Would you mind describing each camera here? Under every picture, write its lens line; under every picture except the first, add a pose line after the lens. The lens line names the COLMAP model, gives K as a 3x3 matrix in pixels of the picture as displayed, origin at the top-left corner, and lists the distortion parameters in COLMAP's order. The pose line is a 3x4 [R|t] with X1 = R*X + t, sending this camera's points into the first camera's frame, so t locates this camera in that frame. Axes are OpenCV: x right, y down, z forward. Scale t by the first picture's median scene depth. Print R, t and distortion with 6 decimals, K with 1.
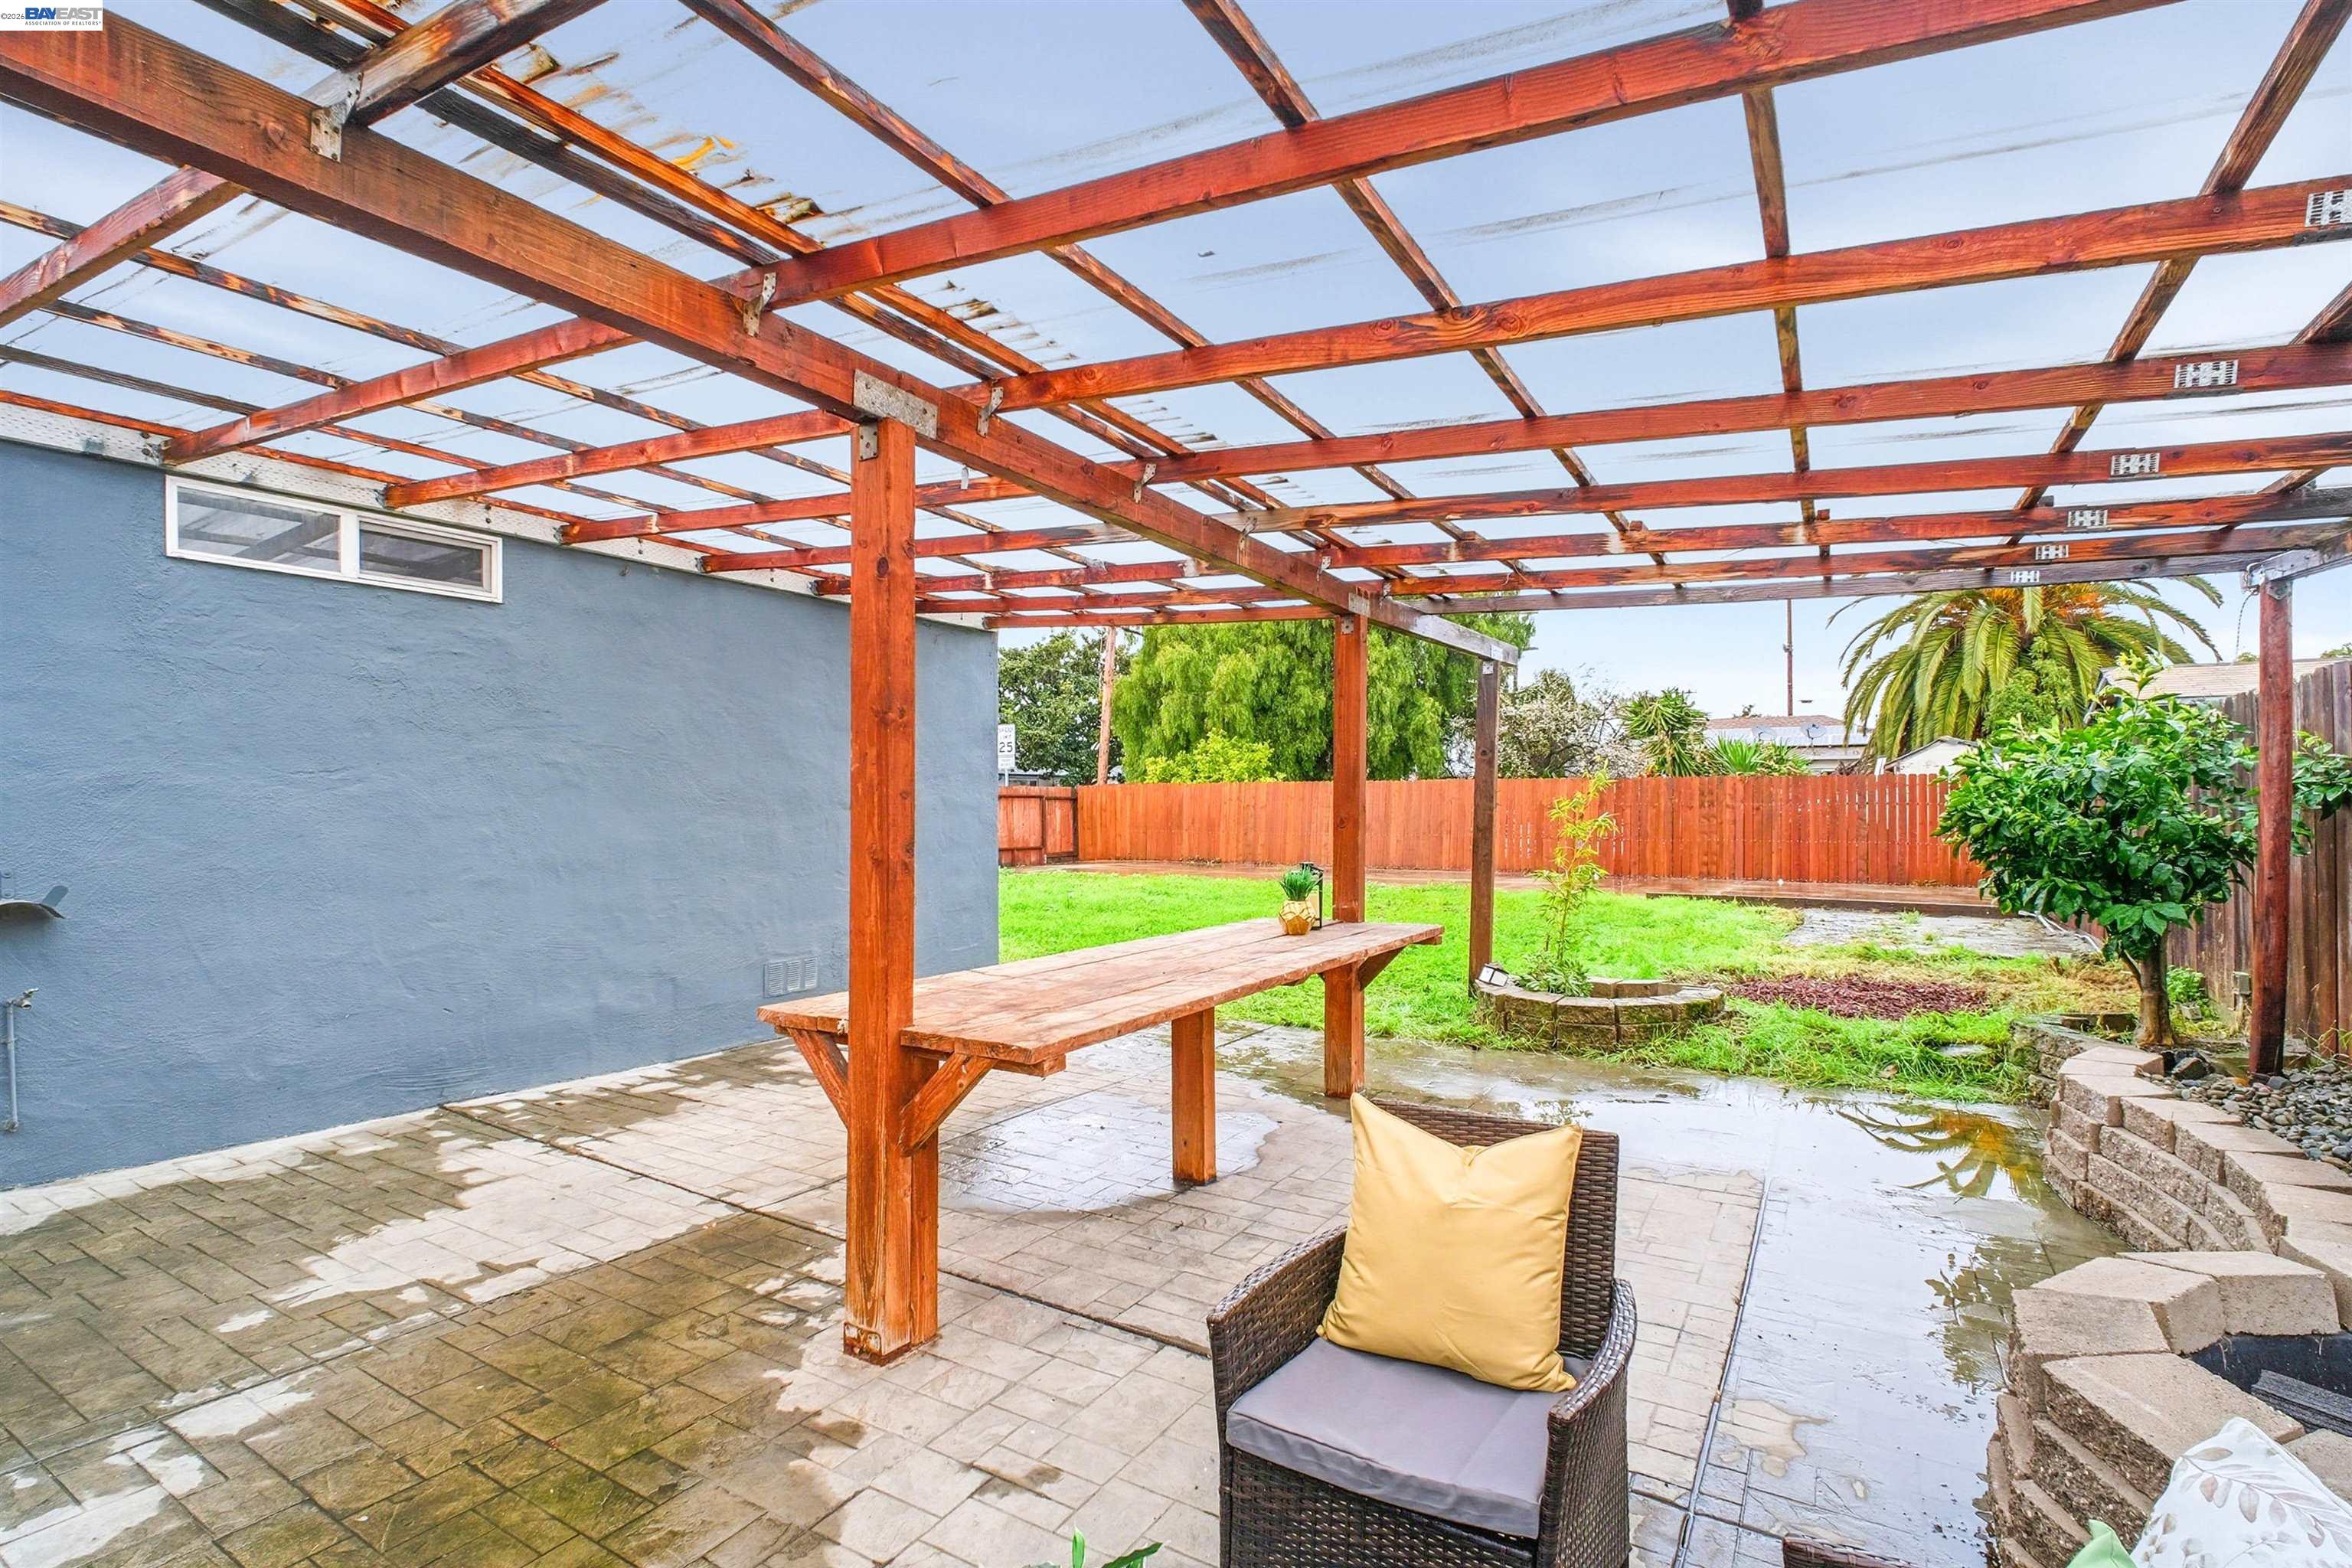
lens RADIAL K [[1101.8, 0, 1188.2], [0, 1101.8, 778.9], [0, 0, 1]] dist [-0.001307, 0.000120]
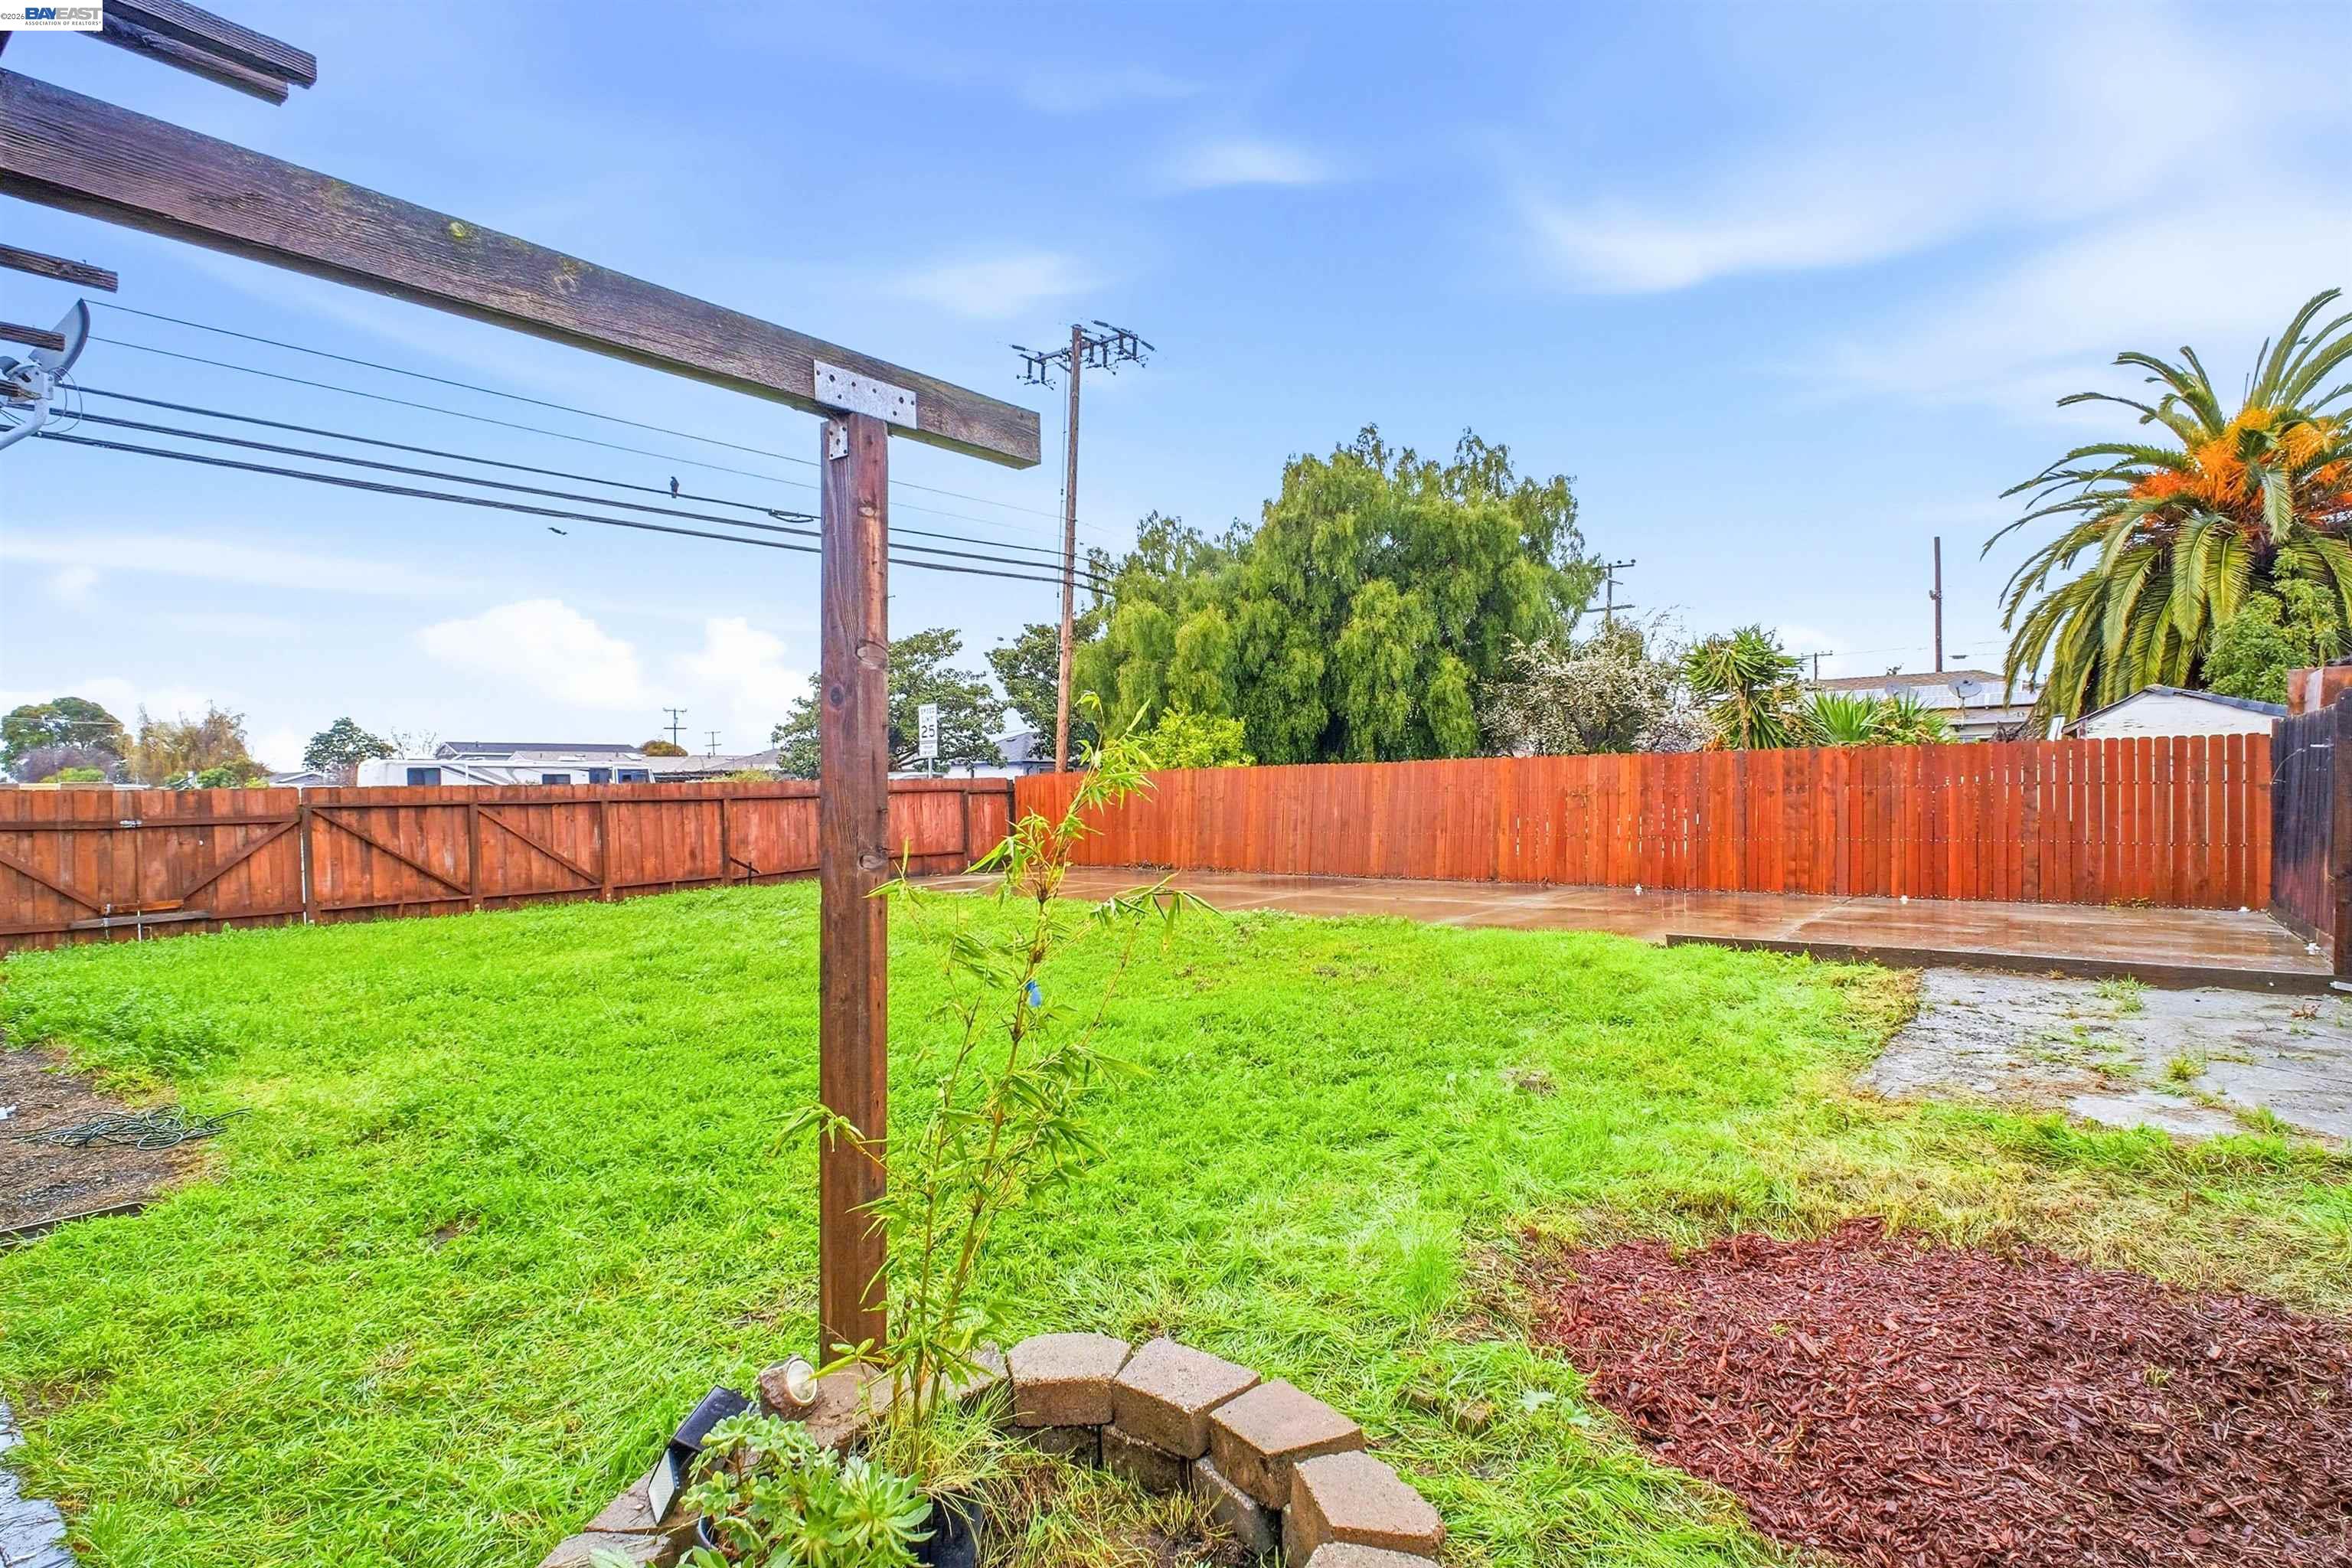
lens RADIAL K [[1090.3, 0, 1202.0], [0, 1090.3, 796.6], [0, 0, 1]] dist [-0.002855, -0.001086]
pose [[0.994826, -0.017969, -0.099996, 0.117254], [0.021035, 0.999338, 0.029692, -0.000036], [0.099396, -0.031642, 0.994545, 0.193445]]
